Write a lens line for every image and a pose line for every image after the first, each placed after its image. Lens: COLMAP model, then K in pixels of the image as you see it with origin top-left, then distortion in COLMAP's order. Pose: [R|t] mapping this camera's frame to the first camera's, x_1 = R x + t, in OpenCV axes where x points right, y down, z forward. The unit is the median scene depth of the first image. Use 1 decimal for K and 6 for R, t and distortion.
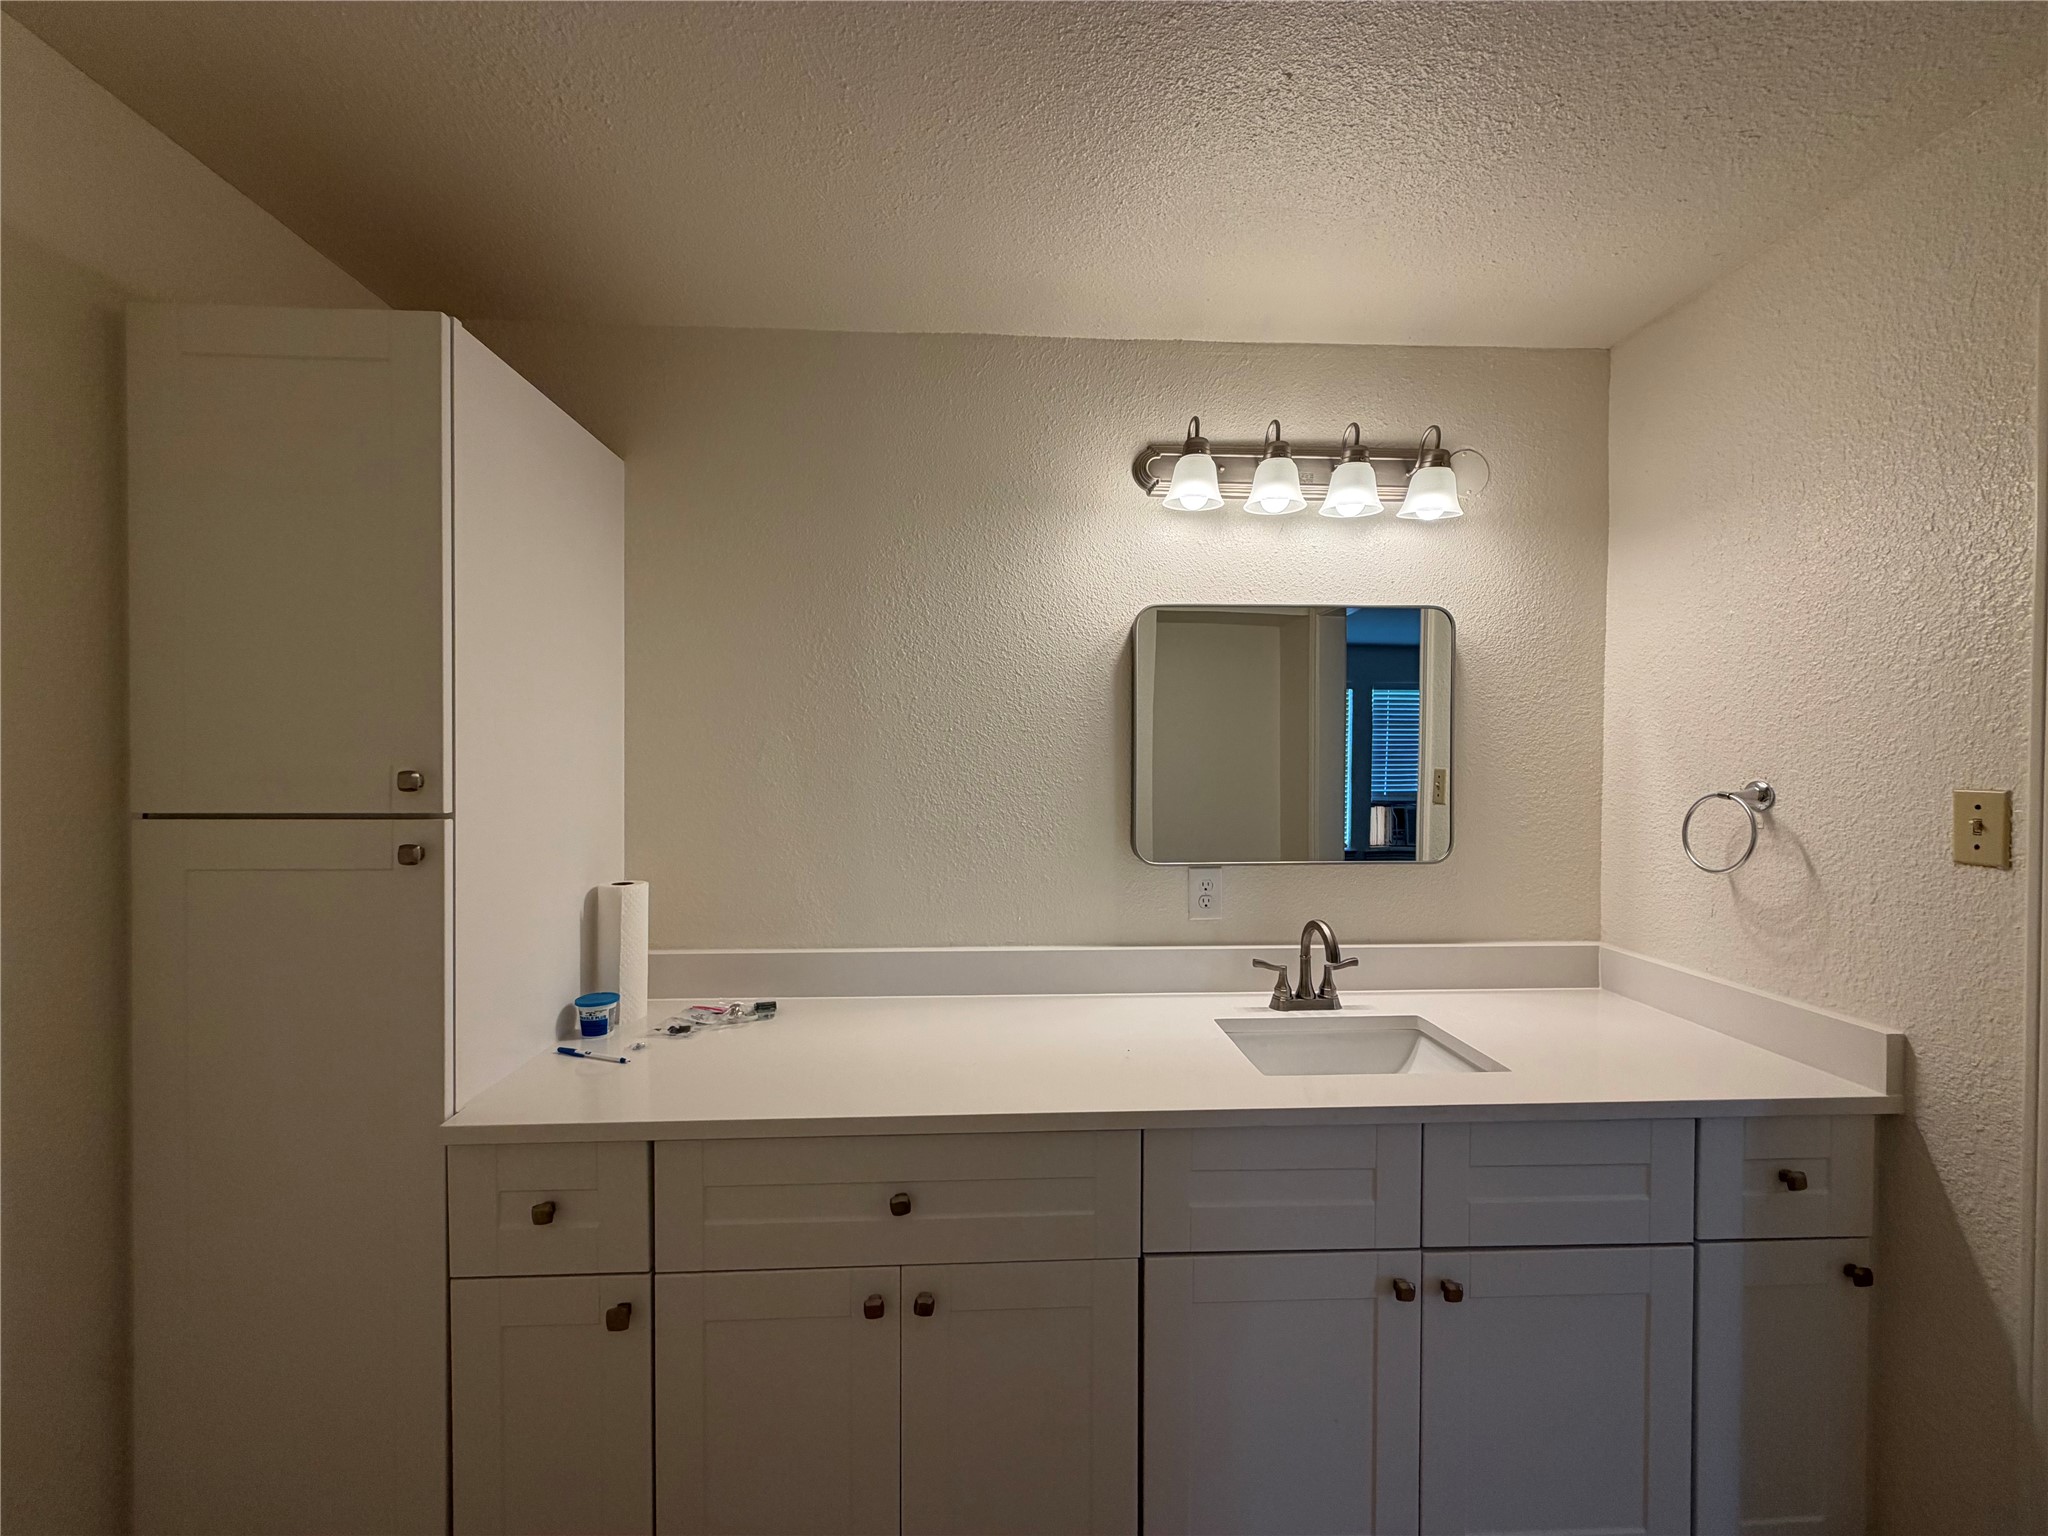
lens RADIAL K [[817.1, 0, 1018.7], [0, 817.1, 768.1], [0, 0, 1]] dist [0.000078, -0.000171]
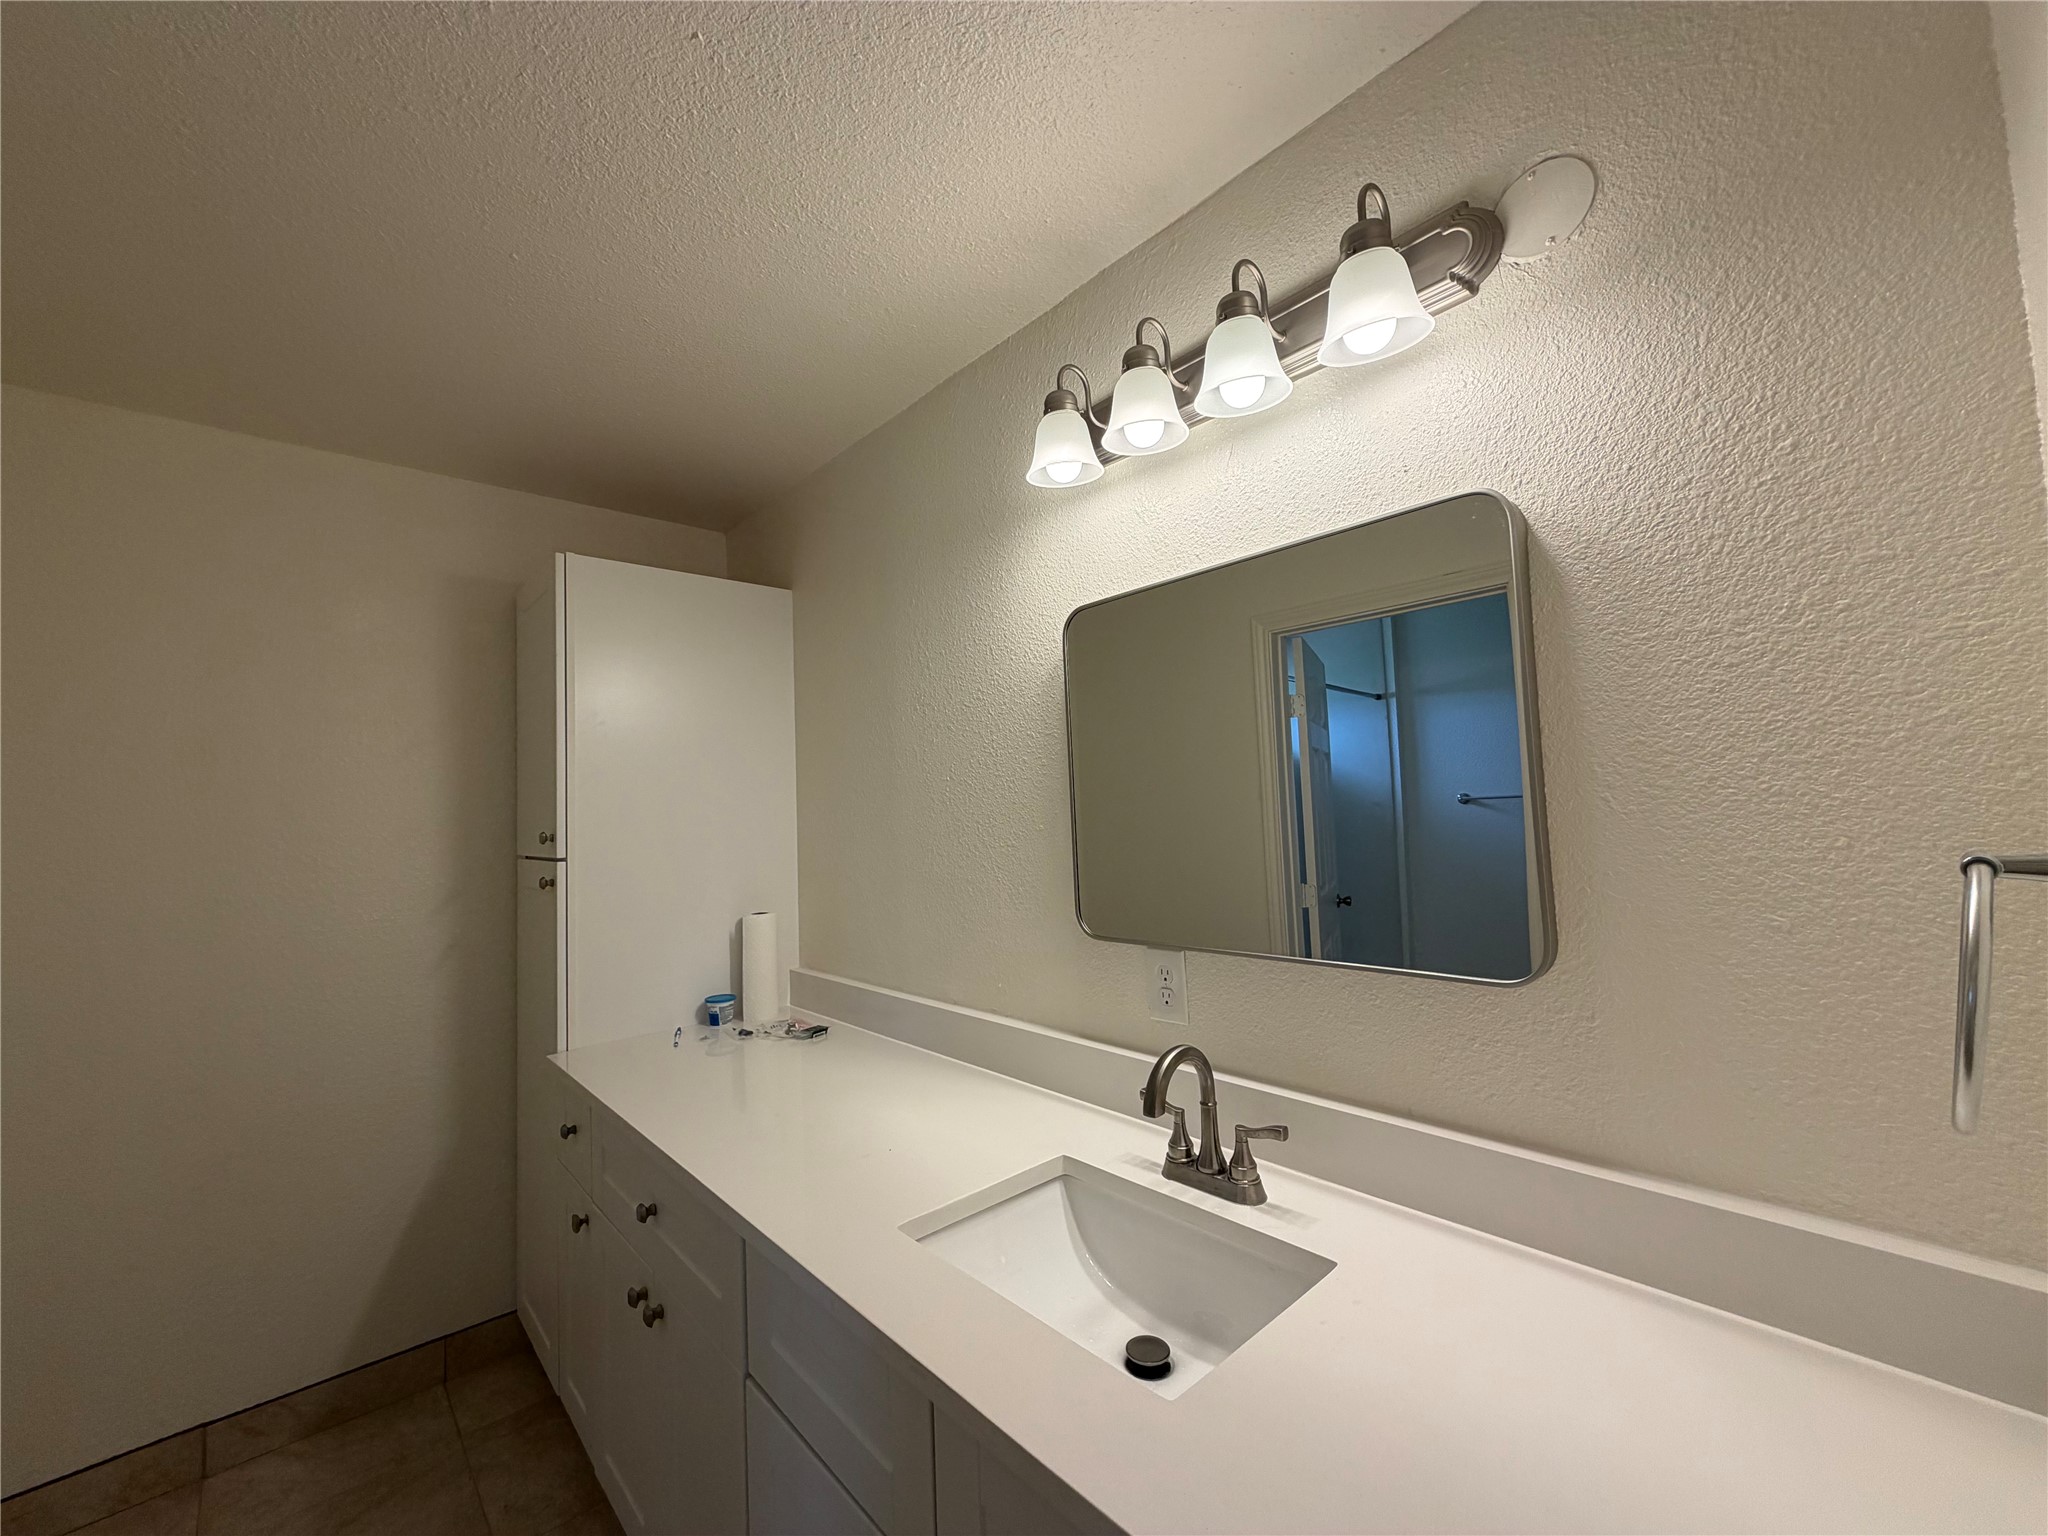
lens RADIAL K [[817.1, 0, 1018.7], [0, 817.1, 768.1], [0, 0, 1]] dist [0.000078, -0.000171]
pose [[0.627041, -0.068507, -0.775968, 0.736338], [0.029146, 0.997491, -0.064513, 0.005767], [0.778441, 0.017836, 0.627465, 0.455491]]
